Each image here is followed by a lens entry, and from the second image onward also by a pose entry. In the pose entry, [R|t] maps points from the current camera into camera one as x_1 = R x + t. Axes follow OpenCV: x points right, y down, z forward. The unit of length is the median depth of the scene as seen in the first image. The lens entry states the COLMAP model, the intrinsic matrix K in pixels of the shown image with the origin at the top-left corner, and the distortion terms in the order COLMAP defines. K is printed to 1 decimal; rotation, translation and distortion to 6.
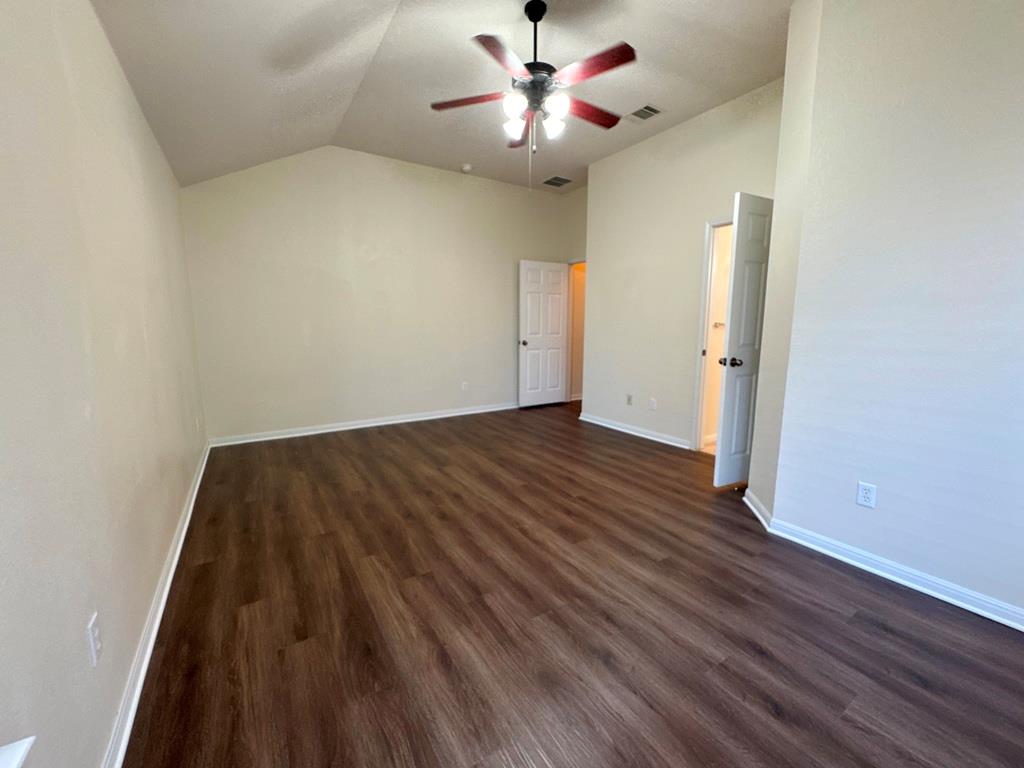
lens RADIAL K [[412.4, 0, 512.8], [0, 412.4, 382.1], [0, 0, 1]] dist [-0.002864, 0.000019]
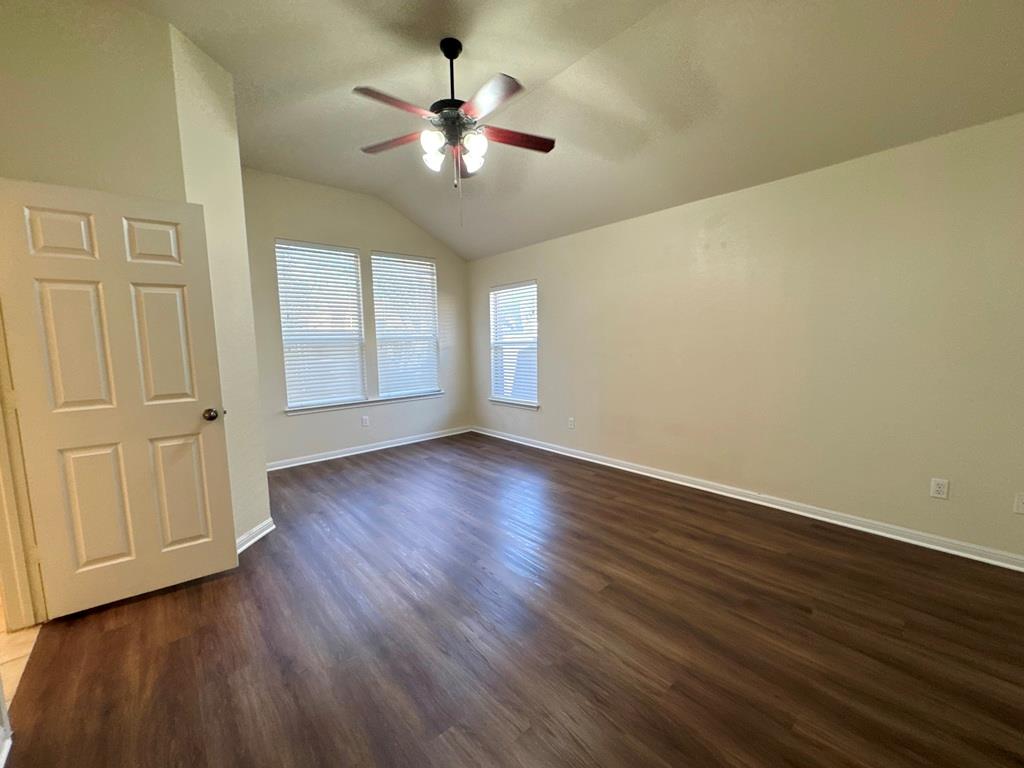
lens RADIAL K [[411.9, 0, 511.4], [0, 411.9, 382.6], [0, 0, 1]] dist [-0.003148, 0.000302]
pose [[-0.989097, 0.036630, -0.142635, 0.075469], [0.001809, 0.971519, 0.236953, -0.326451], [0.147253, 0.234112, -0.960993, 2.027615]]
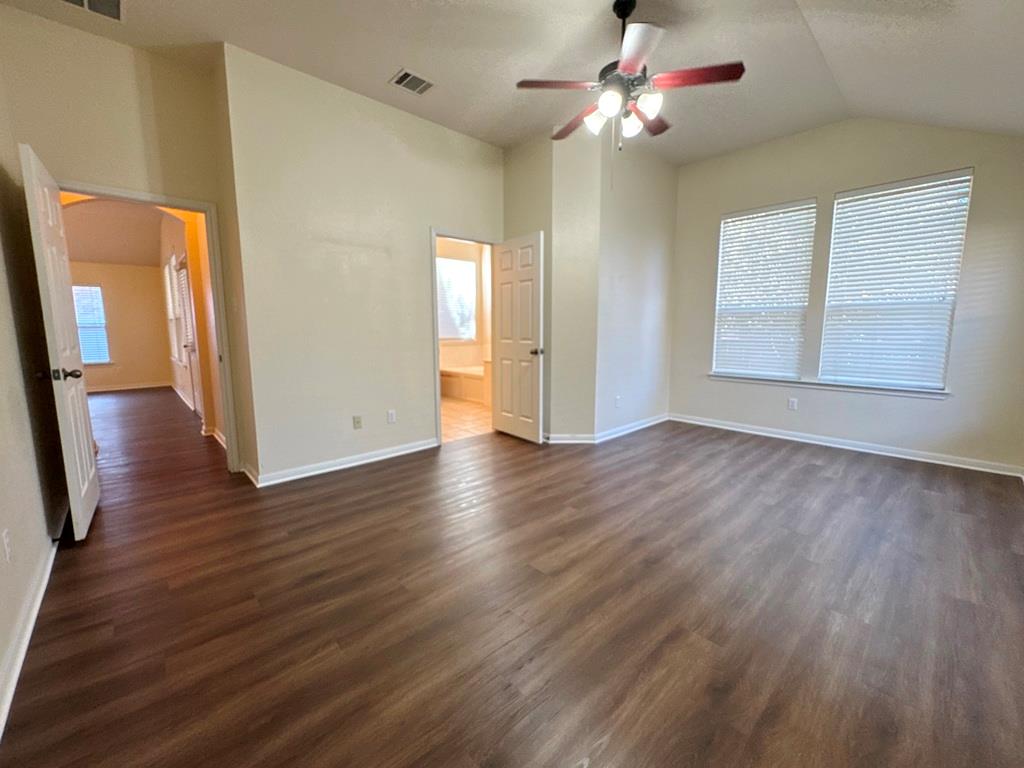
lens RADIAL K [[411.9, 0, 511.4], [0, 411.9, 382.6], [0, 0, 1]] dist [-0.003148, 0.000302]
pose [[-0.173568, -0.130767, 0.976101, -0.918741], [0.140505, 0.977718, 0.155968, -0.196698], [-0.974747, 0.164218, -0.151327, 1.458367]]
